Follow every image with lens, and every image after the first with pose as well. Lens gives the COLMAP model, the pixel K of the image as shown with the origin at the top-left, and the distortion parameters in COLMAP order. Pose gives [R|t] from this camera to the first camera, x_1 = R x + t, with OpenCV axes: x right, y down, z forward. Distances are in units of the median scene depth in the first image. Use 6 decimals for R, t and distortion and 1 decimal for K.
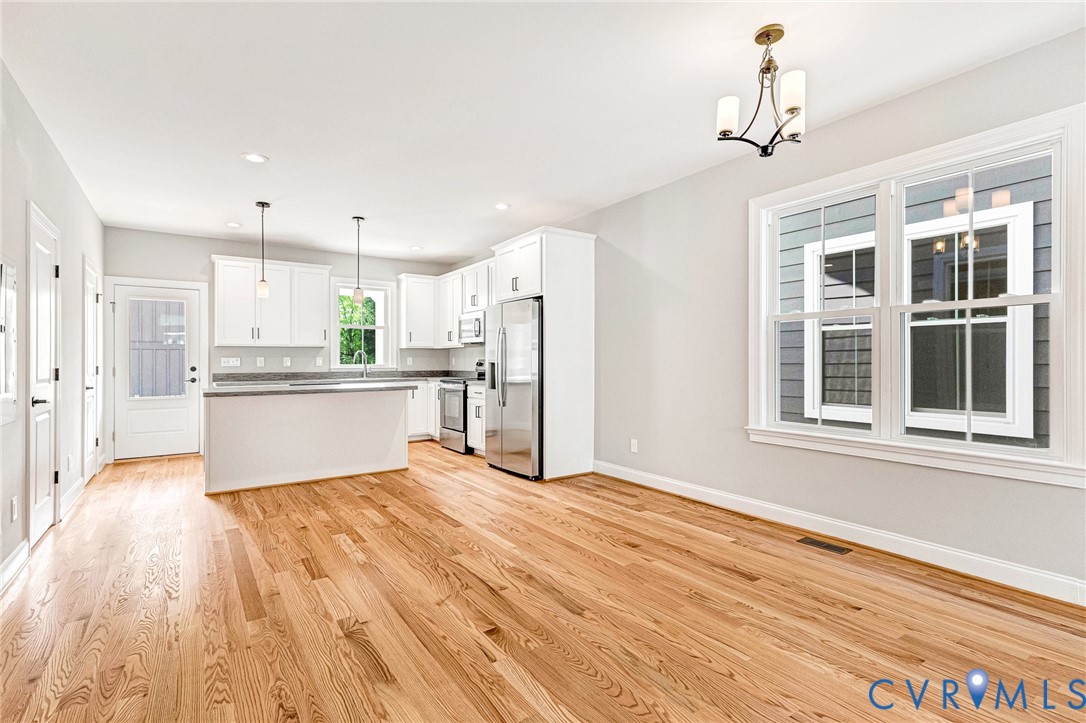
lens RADIAL K [[520.0, 0, 543.0], [0, 520.0, 361.5], [0, 0, 1]] dist [0.010897, -0.000558]
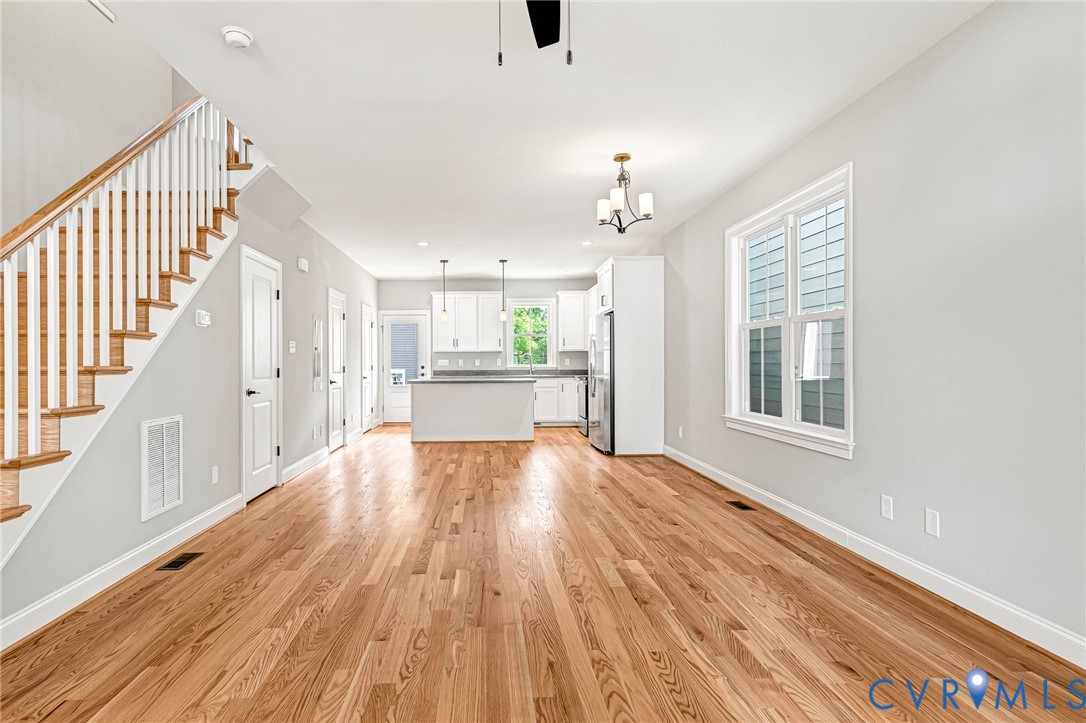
lens RADIAL K [[592.9, 0, 471.2], [0, 592.9, 360.8], [0, 0, 1]] dist [0.013333, -0.001480]
pose [[0.804287, -0.003119, -0.594233, 0.551077], [0.002284, 0.999995, -0.002158, -0.000936], [0.594237, 0.000379, 0.804290, -0.355442]]
